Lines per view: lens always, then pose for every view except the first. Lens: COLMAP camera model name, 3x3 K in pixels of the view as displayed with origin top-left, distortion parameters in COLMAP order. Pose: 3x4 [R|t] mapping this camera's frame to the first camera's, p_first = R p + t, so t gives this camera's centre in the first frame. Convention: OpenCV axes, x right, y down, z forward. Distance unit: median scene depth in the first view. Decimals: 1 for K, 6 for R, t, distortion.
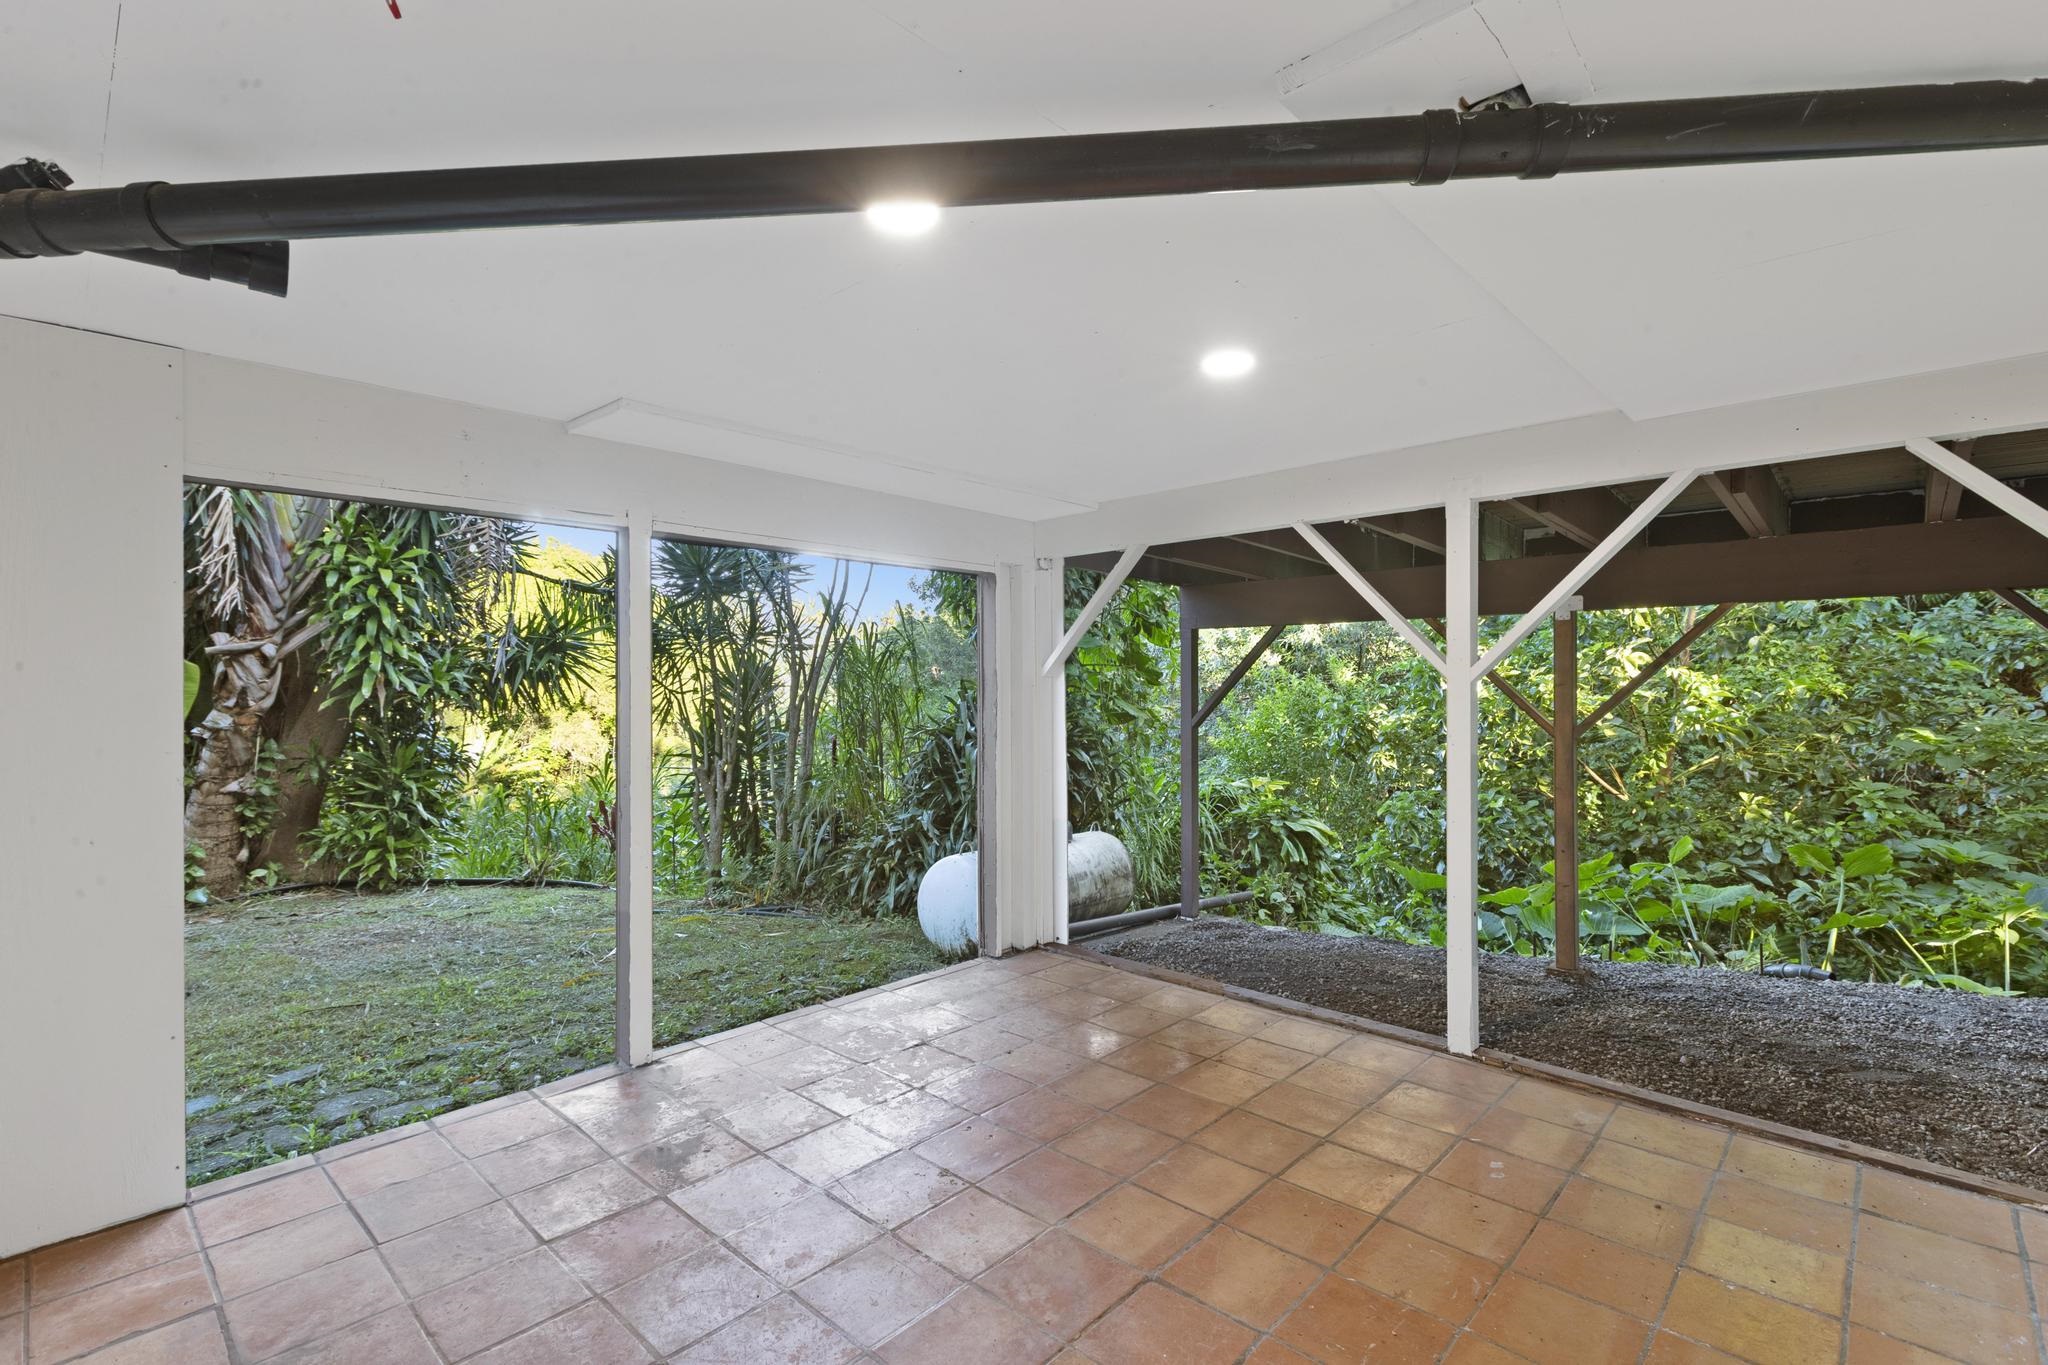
lens RADIAL K [[965.5, 0, 1030.9], [0, 965.5, 677.6], [0, 0, 1]] dist [0.001620, 0.000056]
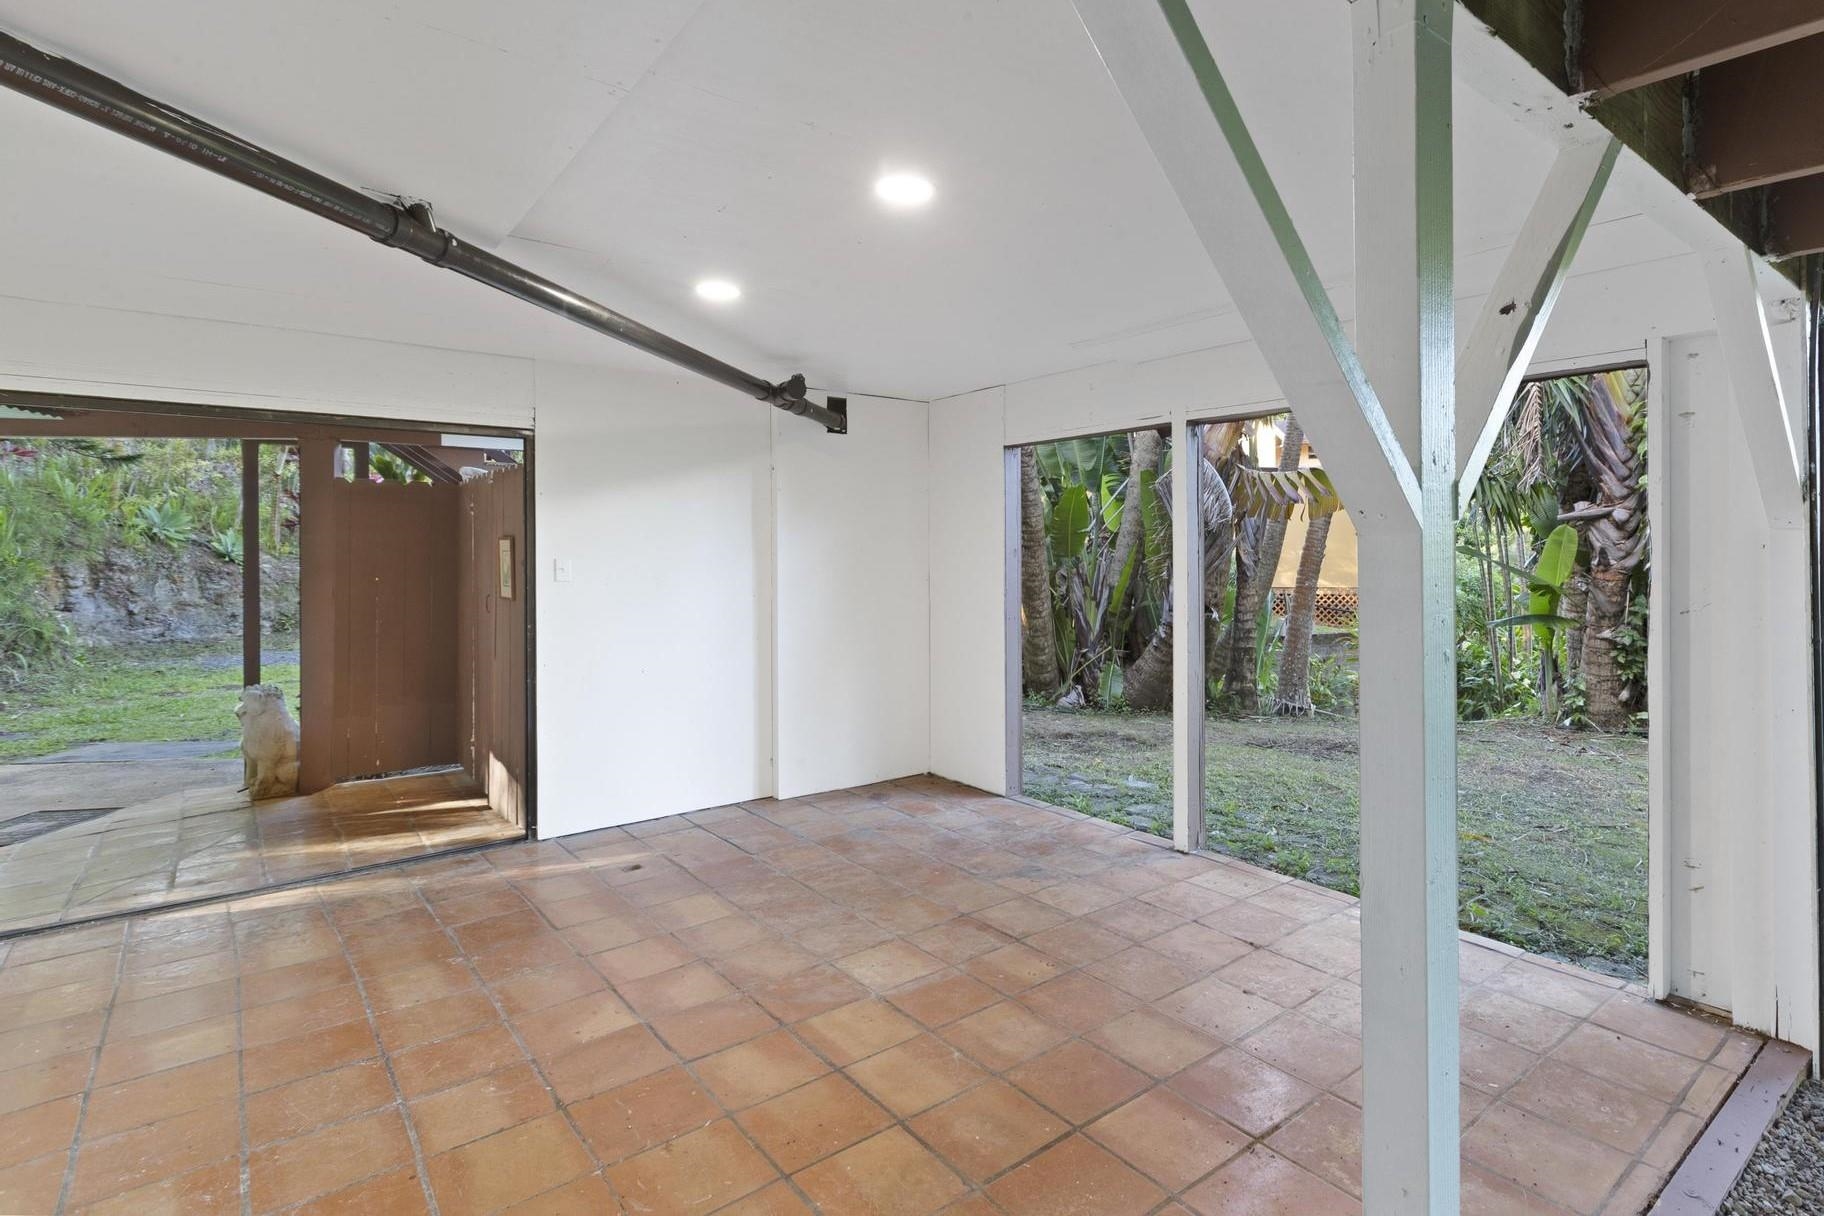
lens RADIAL K [[914.7, 0, 980.0], [0, 914.7, 553.9], [0, 0, 1]] dist [-0.003705, -0.000327]
pose [[-0.136130, 0.009474, -0.990646, 0.361393], [0.006017, 0.999944, 0.008736, 0.003191], [0.990673, -0.004771, -0.136179, 0.411590]]
